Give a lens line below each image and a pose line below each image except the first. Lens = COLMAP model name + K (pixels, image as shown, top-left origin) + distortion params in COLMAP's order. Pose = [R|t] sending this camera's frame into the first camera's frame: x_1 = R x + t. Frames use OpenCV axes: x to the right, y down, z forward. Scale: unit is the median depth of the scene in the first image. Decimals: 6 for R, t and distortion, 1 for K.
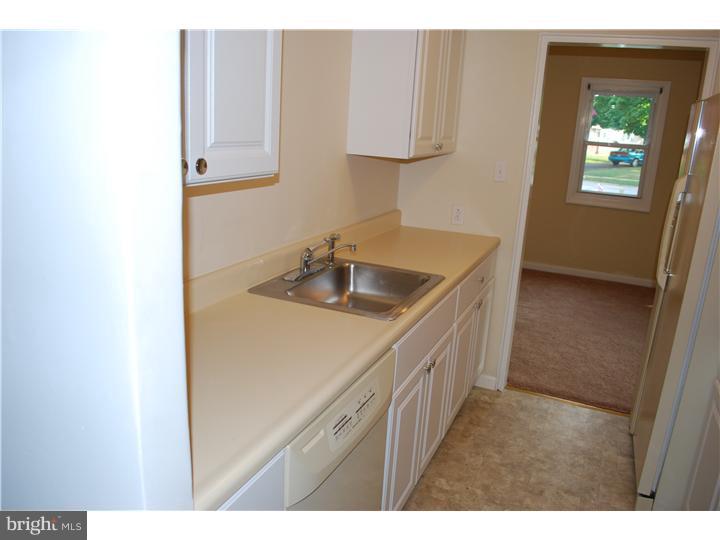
lens RADIAL K [[564.3, 0, 360.0], [0, 564.3, 270.0], [0, 0, 1]] dist [-0.083613, 0.007694]
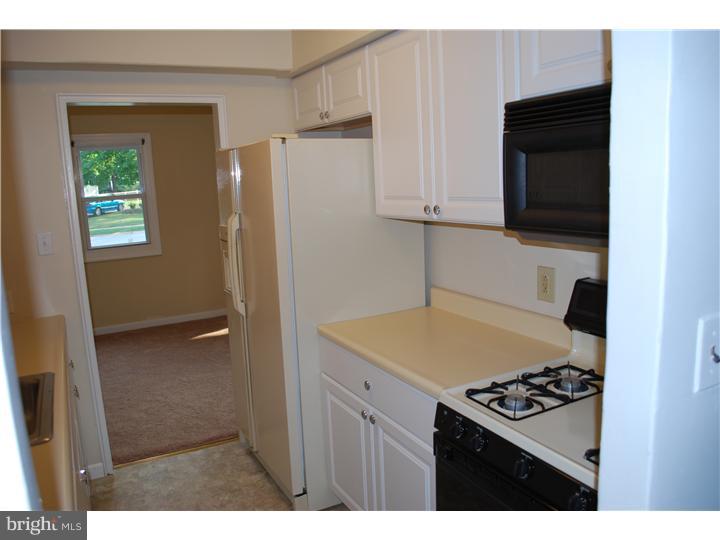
lens RADIAL K [[564.3, 0, 360.0], [0, 564.3, 270.0], [0, 0, 1]] dist [-0.083613, 0.007694]
pose [[0.609876, -0.215925, 0.762514, -0.120878], [0.282342, 0.958233, 0.045523, -0.031638], [-0.740496, 0.187526, 0.645368, 0.058859]]
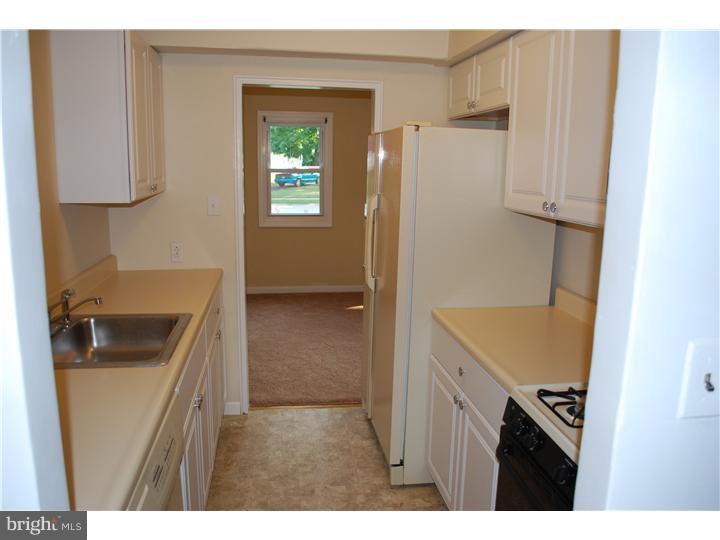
lens RADIAL K [[564.3, 0, 360.0], [0, 564.3, 270.0], [0, 0, 1]] dist [-0.083613, 0.007694]
pose [[0.841532, -0.142990, 0.520939, -0.079046], [0.168935, 0.985624, -0.002362, -0.008959], [-0.513112, 0.089992, 0.853591, -0.021720]]
